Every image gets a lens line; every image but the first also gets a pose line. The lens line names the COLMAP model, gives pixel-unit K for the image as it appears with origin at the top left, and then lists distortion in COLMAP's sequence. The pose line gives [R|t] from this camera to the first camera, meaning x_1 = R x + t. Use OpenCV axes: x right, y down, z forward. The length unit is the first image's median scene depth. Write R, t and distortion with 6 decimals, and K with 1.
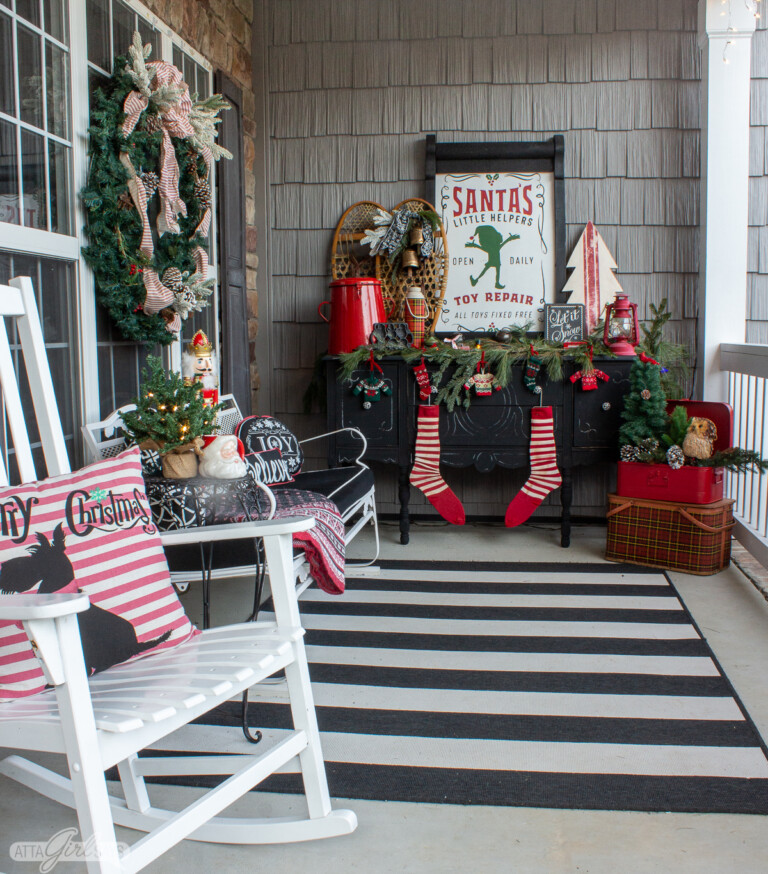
lens RADIAL K [[998.9, 0, 385.1], [0, 998.9, 472.3], [0, 0, 1]] dist [-0.180340, 0.175882]
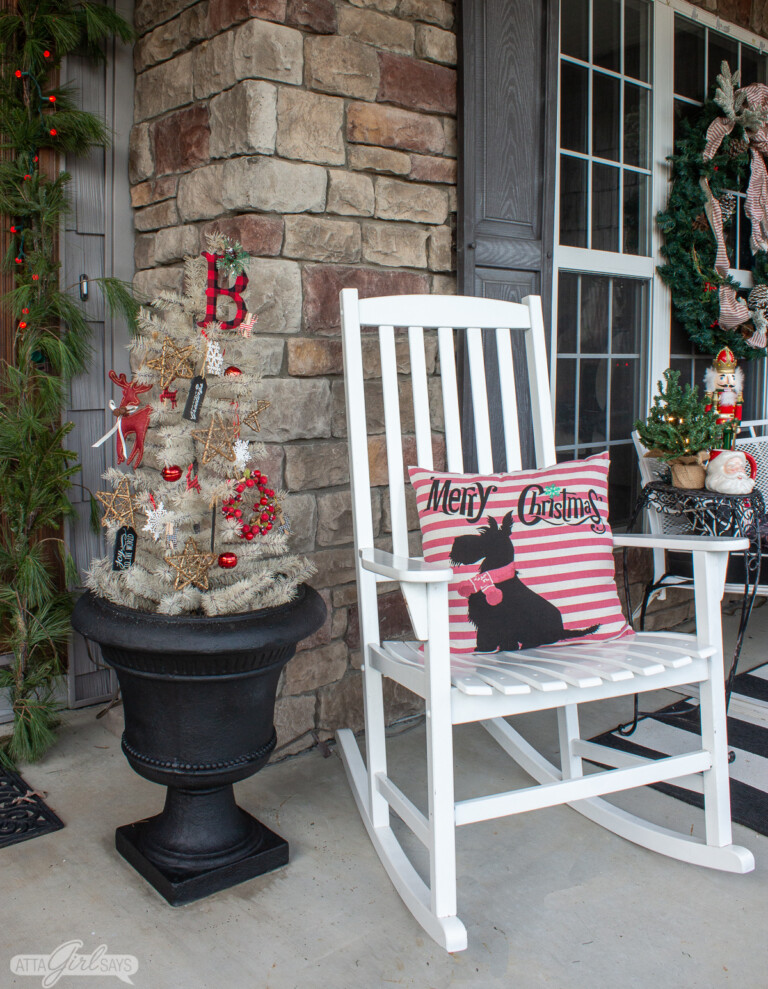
lens RADIAL K [[962.0, 0, 384.4], [0, 962.0, 418.5], [0, 0, 1]] dist [-0.184744, 0.192466]
pose [[0.734101, 0.069819, -0.675441, 0.181255], [-0.110629, 0.993707, -0.017519, -0.011451], [0.669968, 0.087584, 0.737206, 0.041636]]
